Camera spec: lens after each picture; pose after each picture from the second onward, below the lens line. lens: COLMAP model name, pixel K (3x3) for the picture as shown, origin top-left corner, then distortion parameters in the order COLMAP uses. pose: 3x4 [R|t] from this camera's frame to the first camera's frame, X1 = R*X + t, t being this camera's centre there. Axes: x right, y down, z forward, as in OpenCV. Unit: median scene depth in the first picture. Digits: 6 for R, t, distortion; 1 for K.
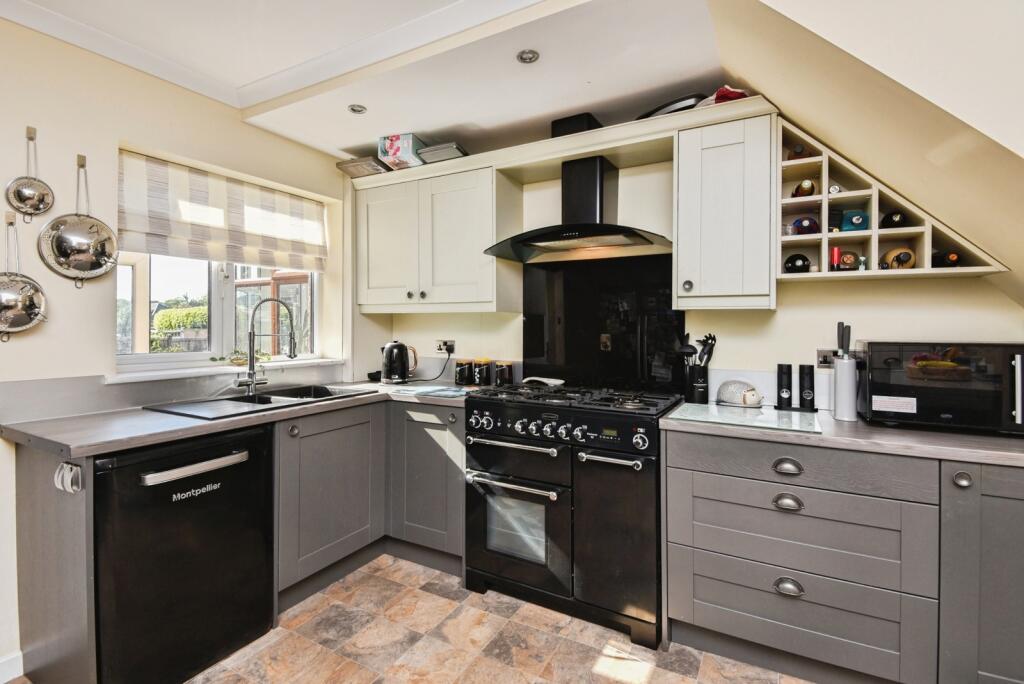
lens RADIAL K [[477.3, 0, 510.4], [0, 477.3, 337.5], [0, 0, 1]] dist [0.023174, -0.005147]
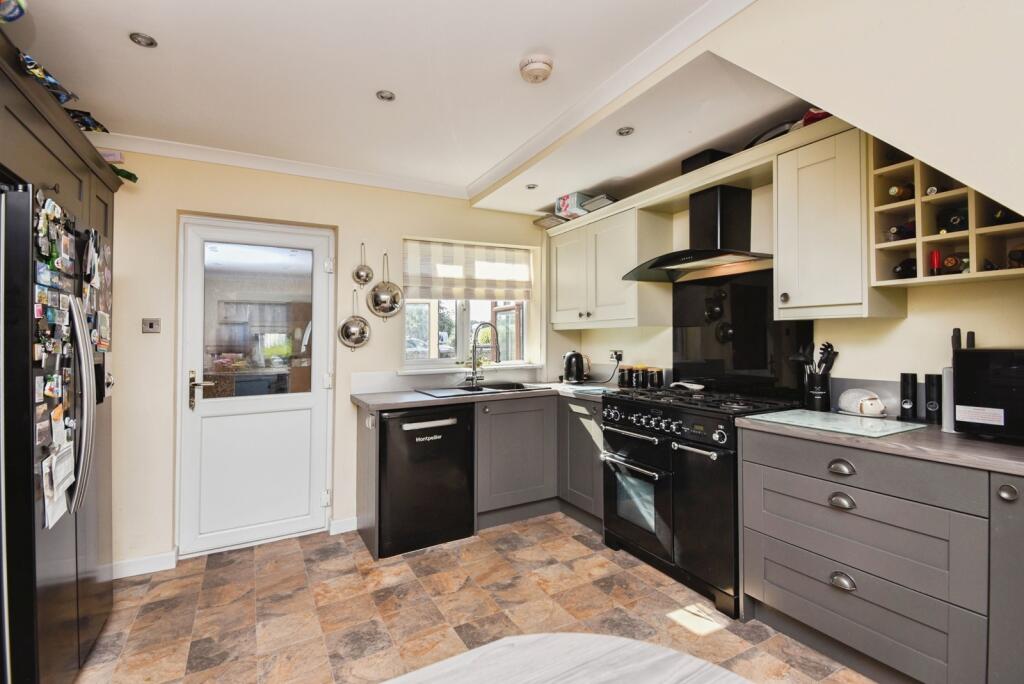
lens RADIAL K [[477.3, 0, 520.8], [0, 477.3, 341.2], [0, 0, 1]] dist [0.023174, -0.005147]
pose [[0.846584, -0.014010, -0.532071, 0.450078], [0.004135, 0.999796, -0.019746, 0.007653], [0.532240, 0.014516, 0.846469, -0.227080]]
